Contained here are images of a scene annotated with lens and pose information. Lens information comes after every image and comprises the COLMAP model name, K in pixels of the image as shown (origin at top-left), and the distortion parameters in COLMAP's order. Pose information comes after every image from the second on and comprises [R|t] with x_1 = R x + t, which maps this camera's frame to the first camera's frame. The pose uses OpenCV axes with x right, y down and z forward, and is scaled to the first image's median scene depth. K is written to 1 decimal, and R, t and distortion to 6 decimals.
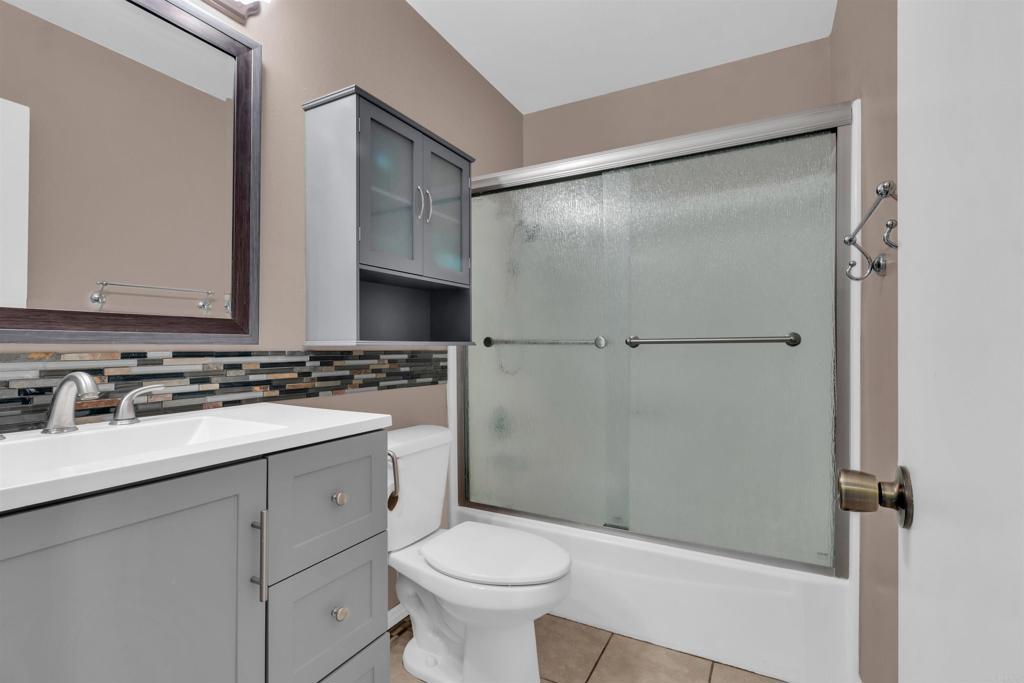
lens RADIAL K [[478.9, 0, 513.1], [0, 478.9, 339.0], [0, 0, 1]] dist [0.000643, 0.000487]
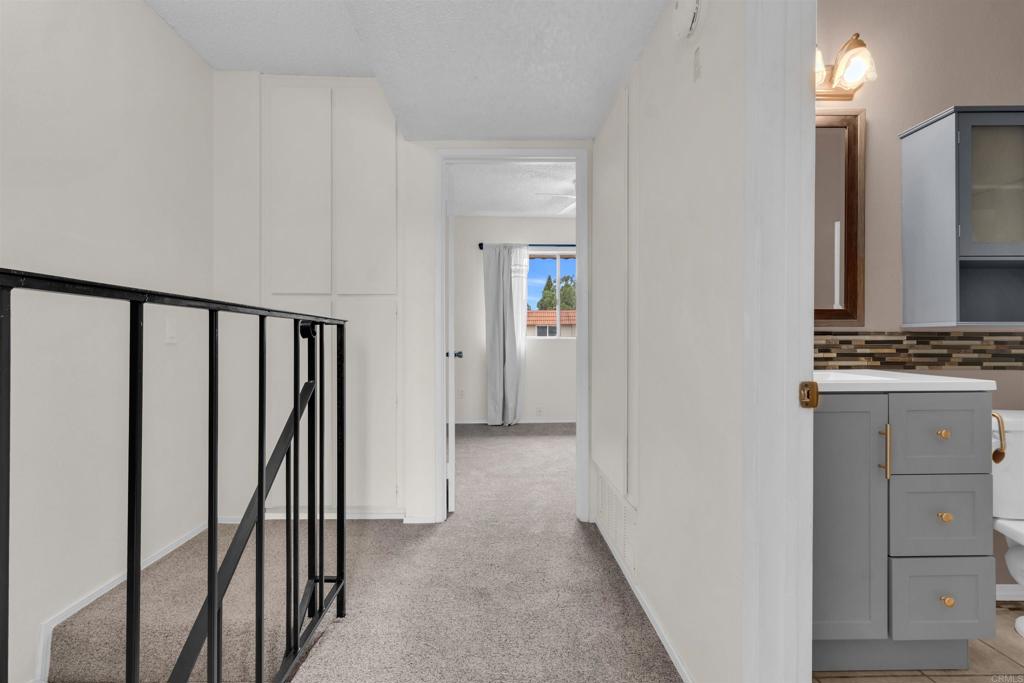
lens RADIAL K [[478.9, 0, 513.1], [0, 478.9, 339.0], [0, 0, 1]] dist [0.000643, 0.000487]
pose [[0.498464, 0.001659, -0.866909, 0.154603], [0.014463, 0.999843, 0.010229, 0.017241], [0.866790, -0.017637, 0.498361, -0.542705]]
